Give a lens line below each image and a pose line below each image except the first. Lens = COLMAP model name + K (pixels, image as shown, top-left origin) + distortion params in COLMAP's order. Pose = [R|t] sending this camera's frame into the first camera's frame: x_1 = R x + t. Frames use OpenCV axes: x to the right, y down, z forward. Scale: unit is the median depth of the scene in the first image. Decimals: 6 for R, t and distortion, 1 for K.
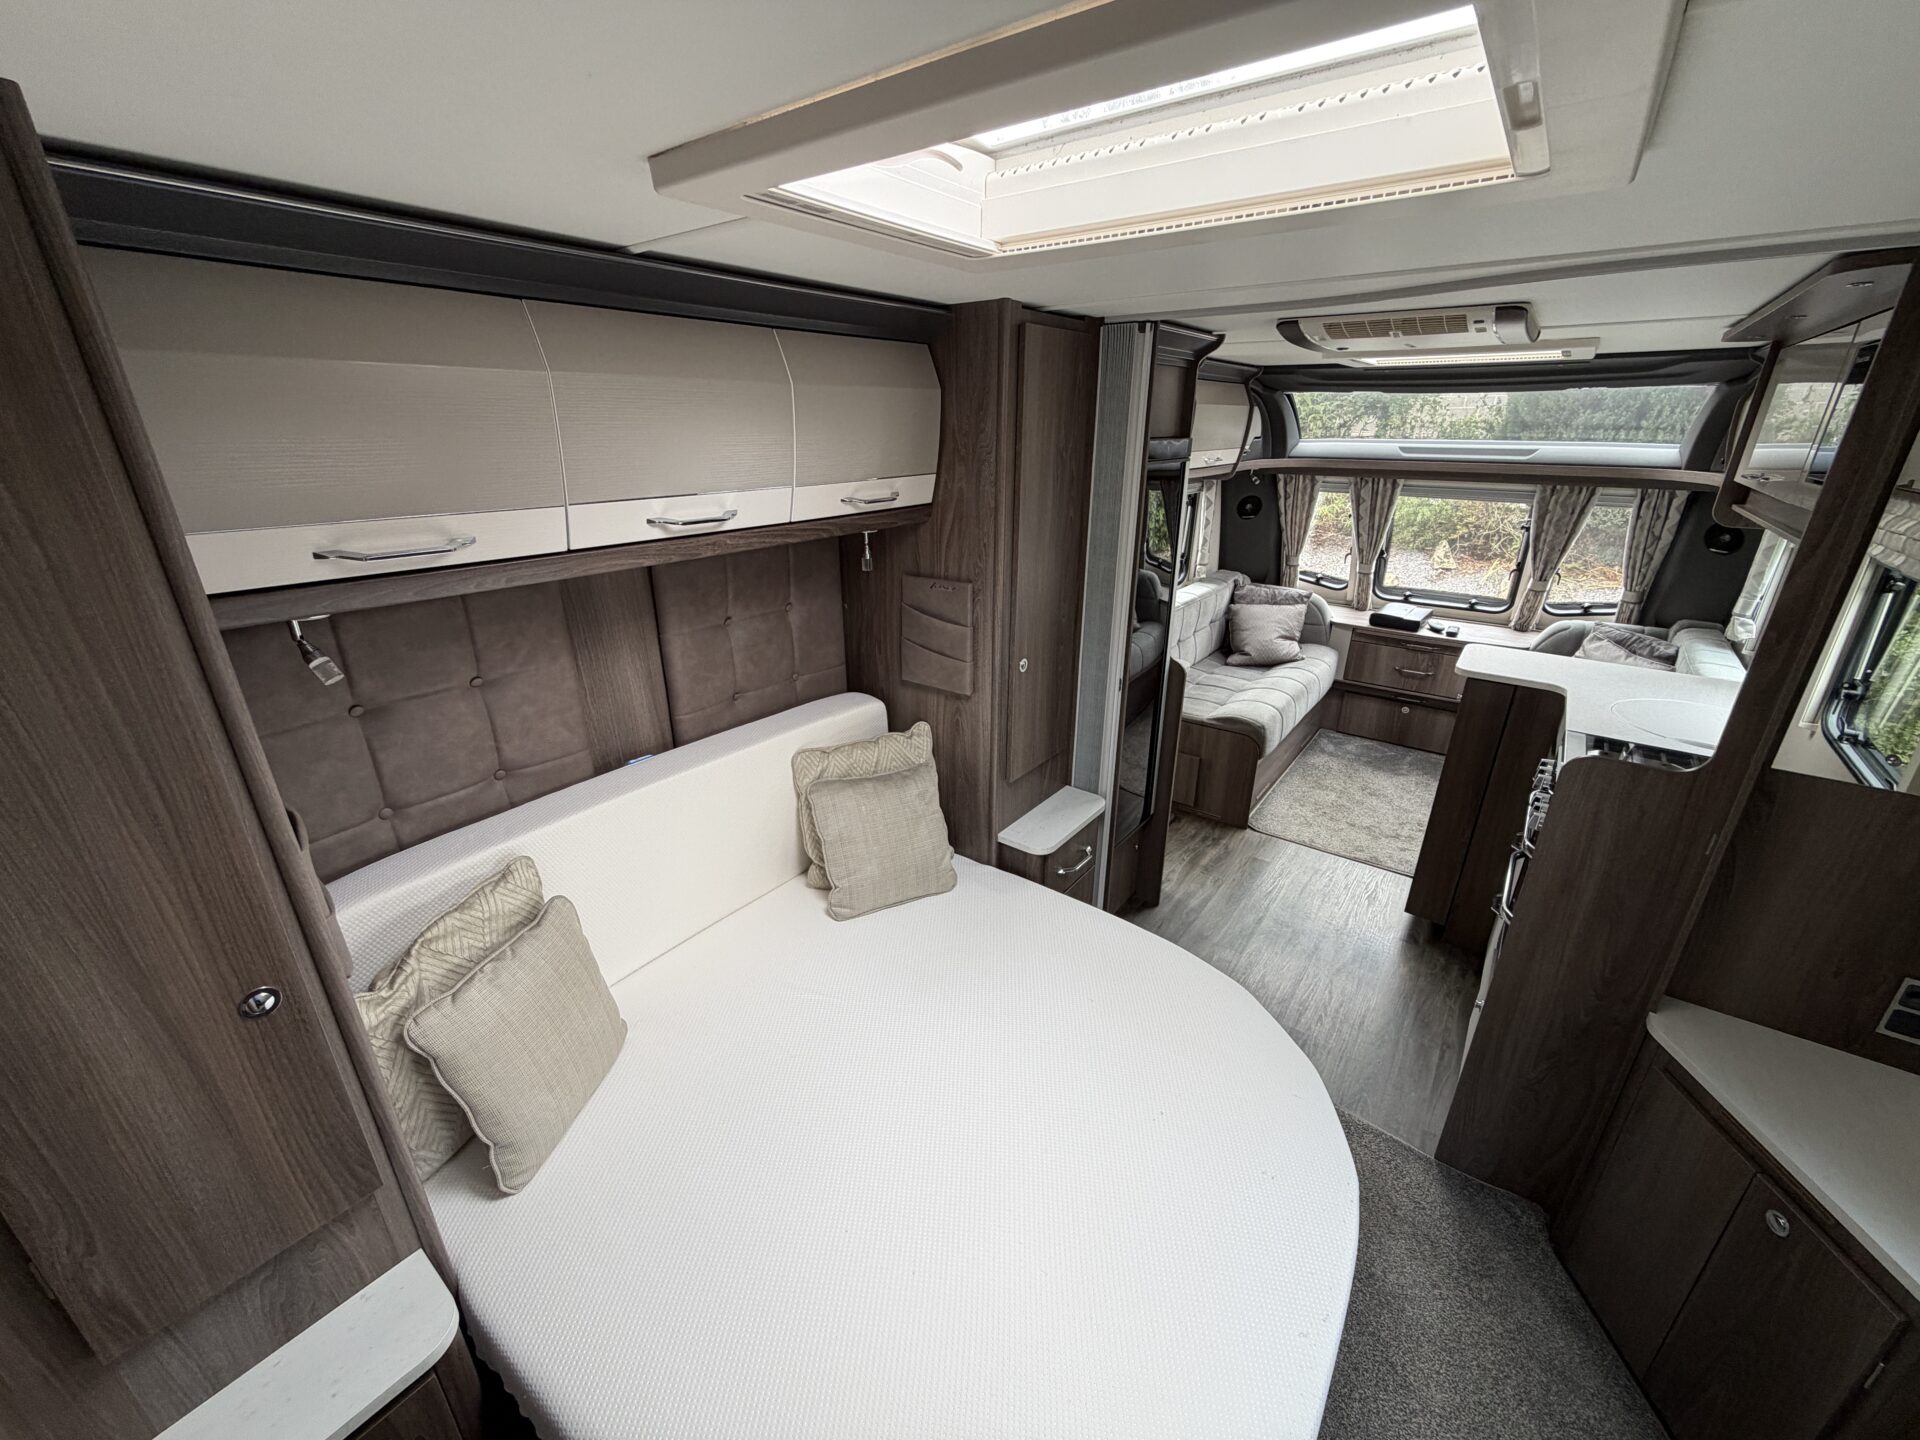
lens RADIAL K [[760.4, 0, 949.6], [0, 760.4, 716.6], [0, 0, 1]] dist [0.000243, -0.000489]
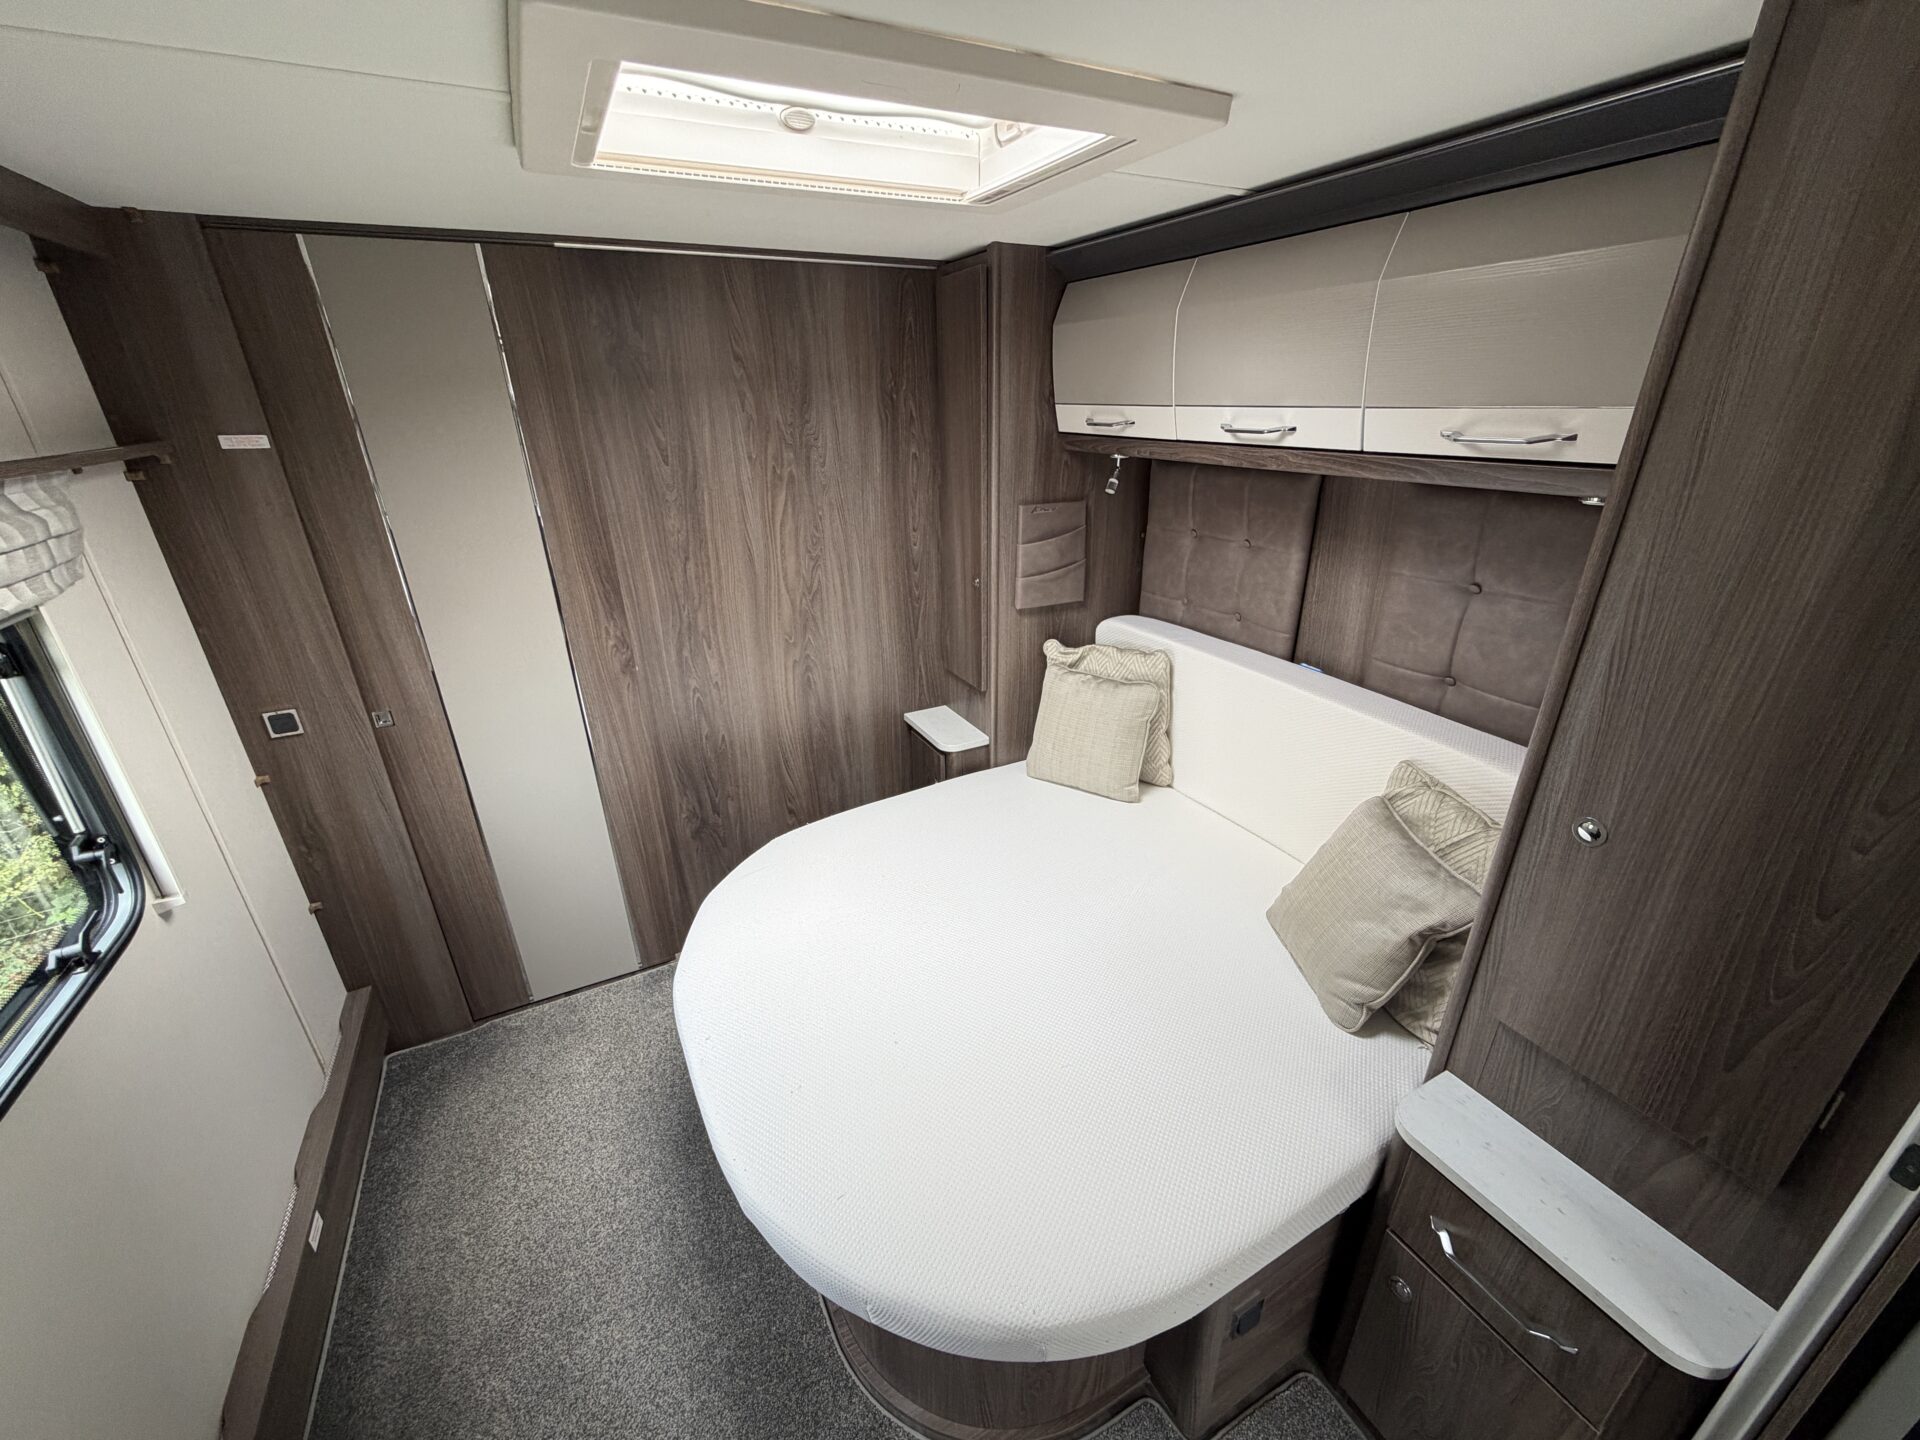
lens RADIAL K [[760.4, 0, 957.2], [0, 760.4, 723.7], [0, 0, 1]] dist [0.000243, -0.000489]
pose [[-0.425268, 0.366551, -0.827519, 0.295499], [-0.311814, 0.799004, 0.514164, -0.113108], [0.849658, 0.476689, -0.225496, 0.348433]]
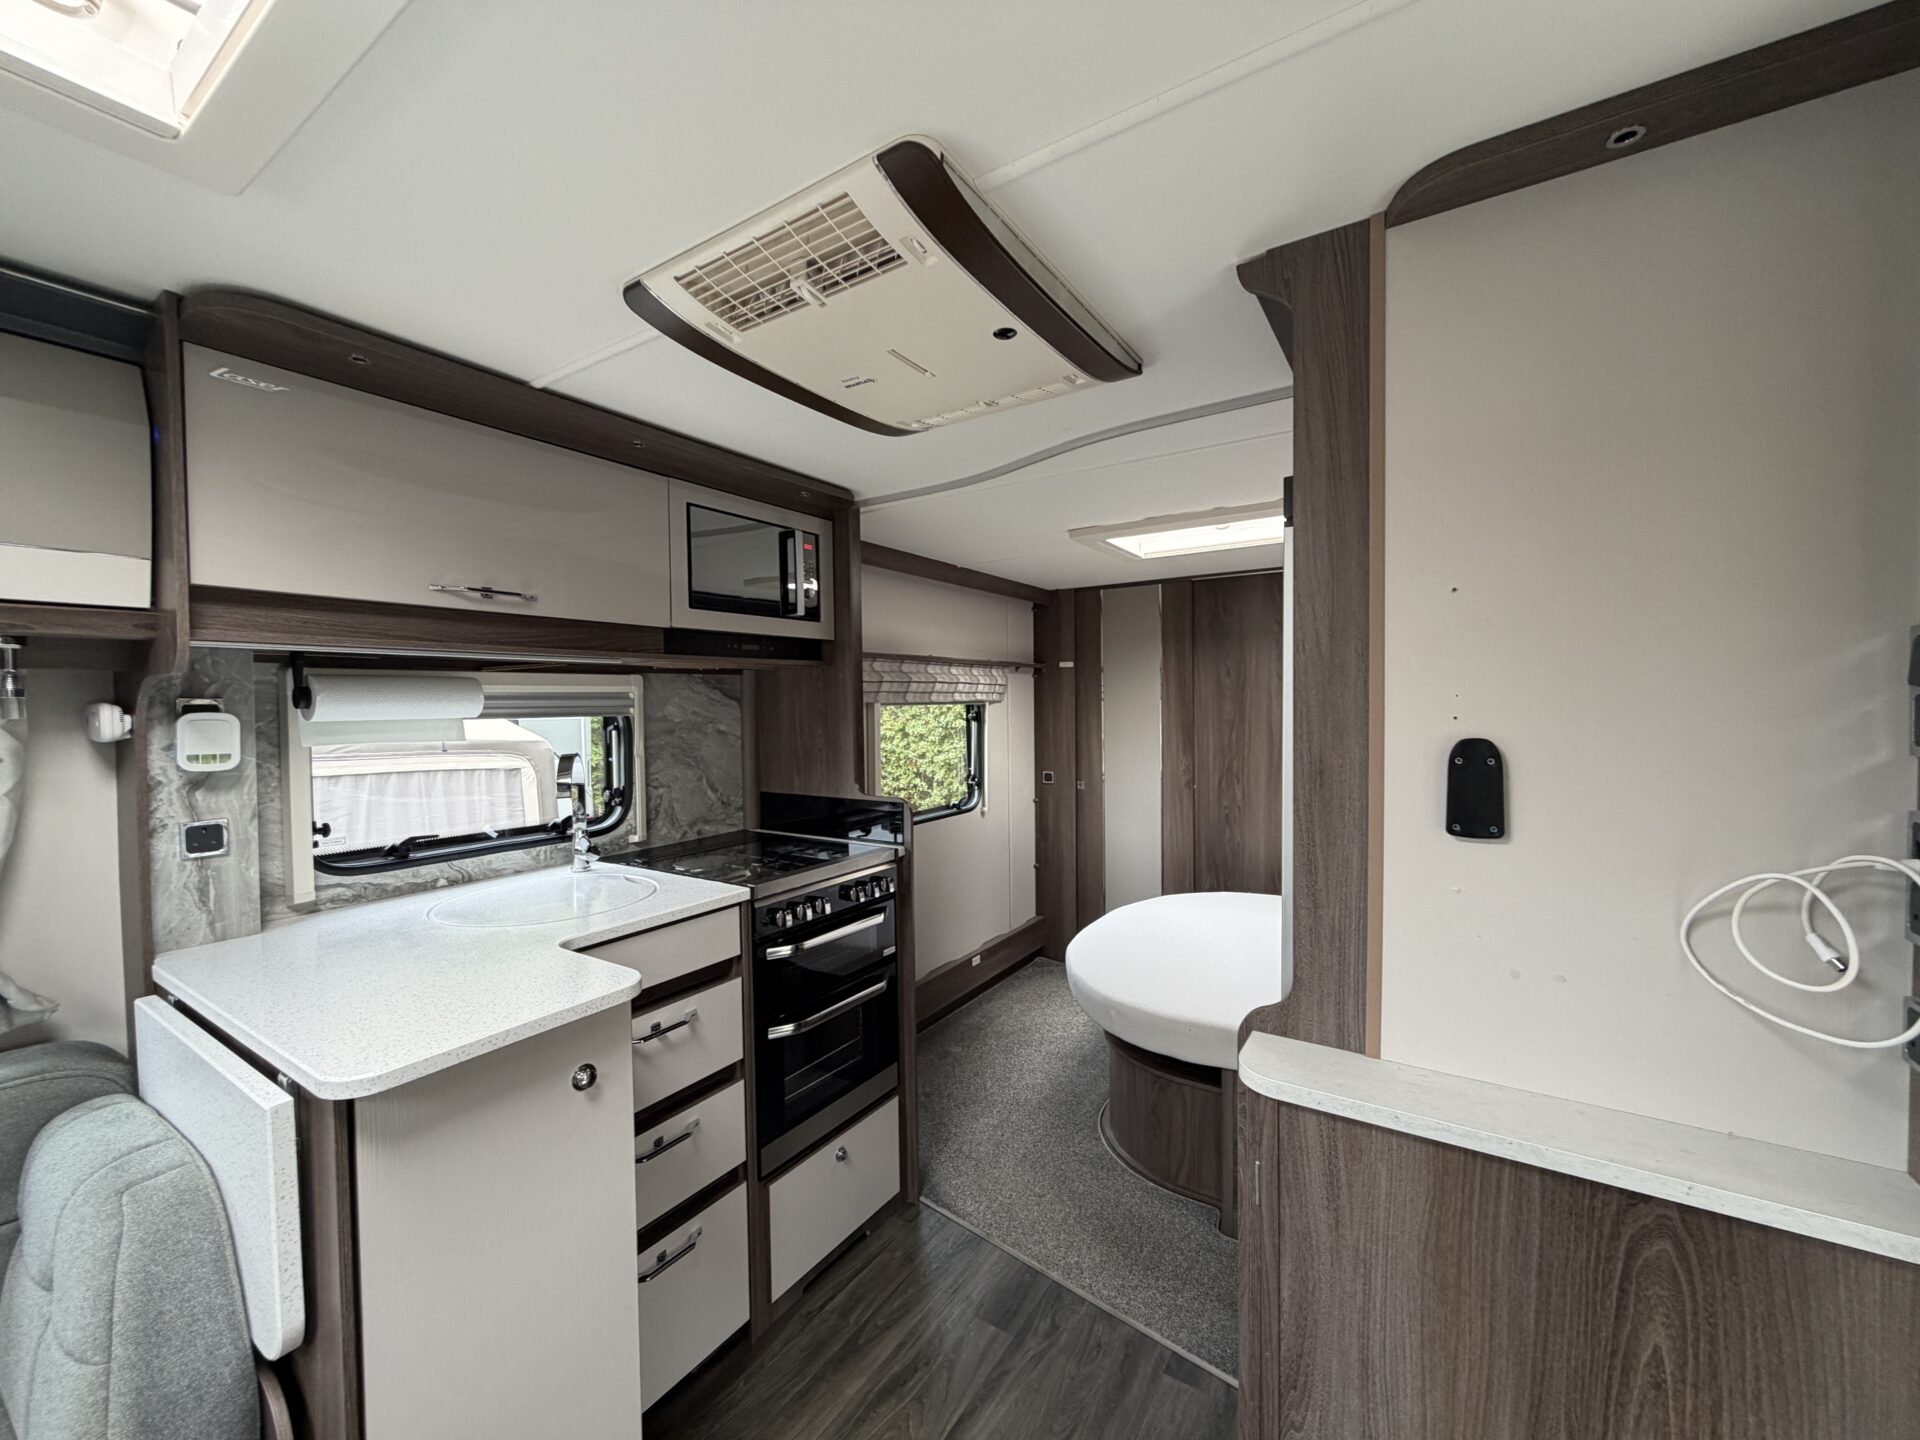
lens RADIAL K [[760.4, 0, 952.6], [0, 760.4, 720.4], [0, 0, 1]] dist [0.000243, -0.000489]
pose [[-0.996745, 0.014130, -0.079376, 0.306255], [-0.017382, 0.923707, 0.382706, -0.224877], [0.078728, 0.382839, -0.920454, 0.811355]]
